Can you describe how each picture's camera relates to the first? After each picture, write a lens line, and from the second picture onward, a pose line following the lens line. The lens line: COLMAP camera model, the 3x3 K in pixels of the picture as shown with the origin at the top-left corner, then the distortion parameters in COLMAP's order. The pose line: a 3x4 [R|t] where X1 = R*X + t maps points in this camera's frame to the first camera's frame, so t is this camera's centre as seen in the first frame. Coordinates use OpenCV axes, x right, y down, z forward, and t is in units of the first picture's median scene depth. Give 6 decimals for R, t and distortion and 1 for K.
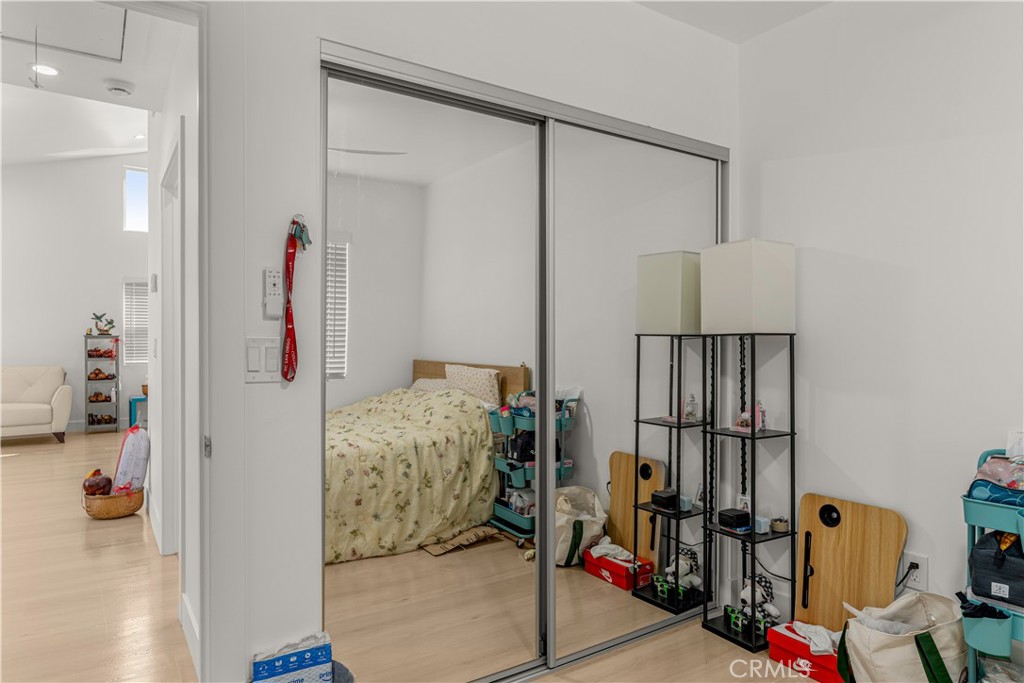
lens RADIAL K [[630.0, 0, 512.7], [0, 630.0, 343.5], [0, 0, 1]] dist [-0.003922, -0.001648]
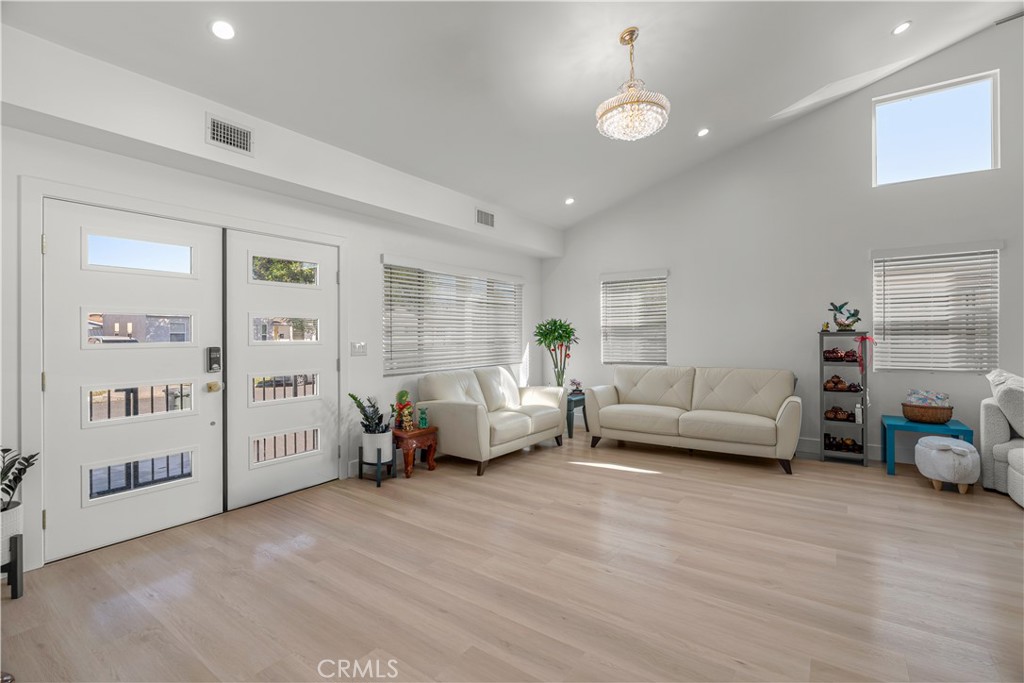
lens RADIAL K [[470.9, 0, 513.0], [0, 470.9, 334.6], [0, 0, 1]] dist [-0.002552, 0.001922]
pose [[0.372613, -0.000998, -0.927986, -0.280554], [-0.000233, 0.999999, -0.001169, -0.008966], [0.927987, 0.000652, 0.372613, 0.428882]]
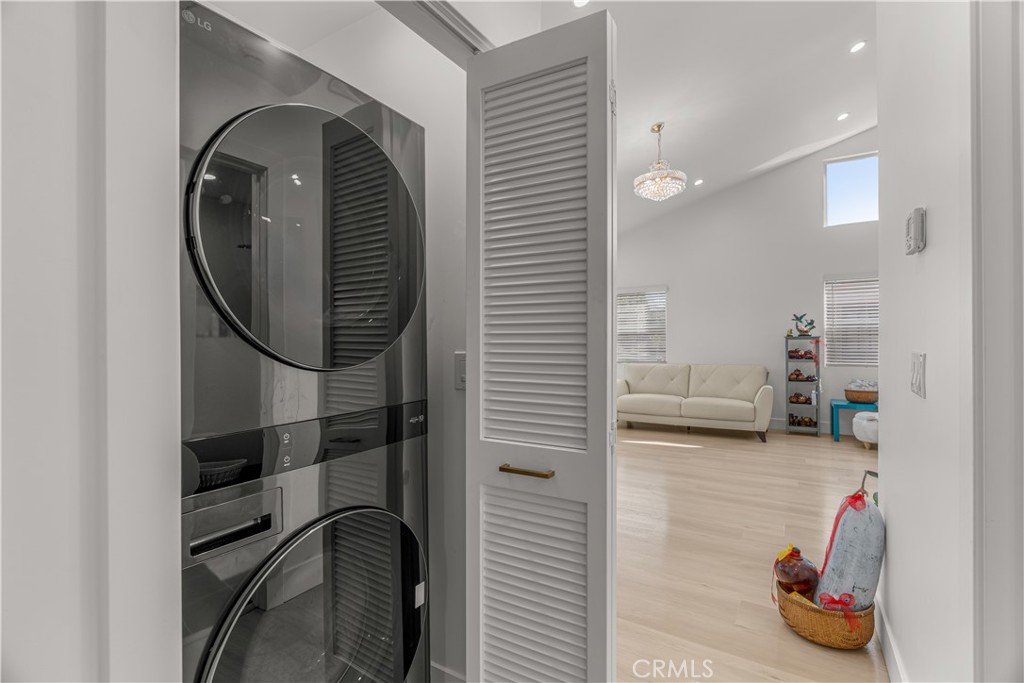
lens RADIAL K [[470.9, 0, 513.9], [0, 470.9, 337.5], [0, 0, 1]] dist [-0.002552, 0.001922]
pose [[0.428293, -0.004249, -0.903630, -0.178130], [-0.000921, 0.999986, -0.005139, -0.006950], [0.903639, 0.003033, 0.428283, 0.272676]]
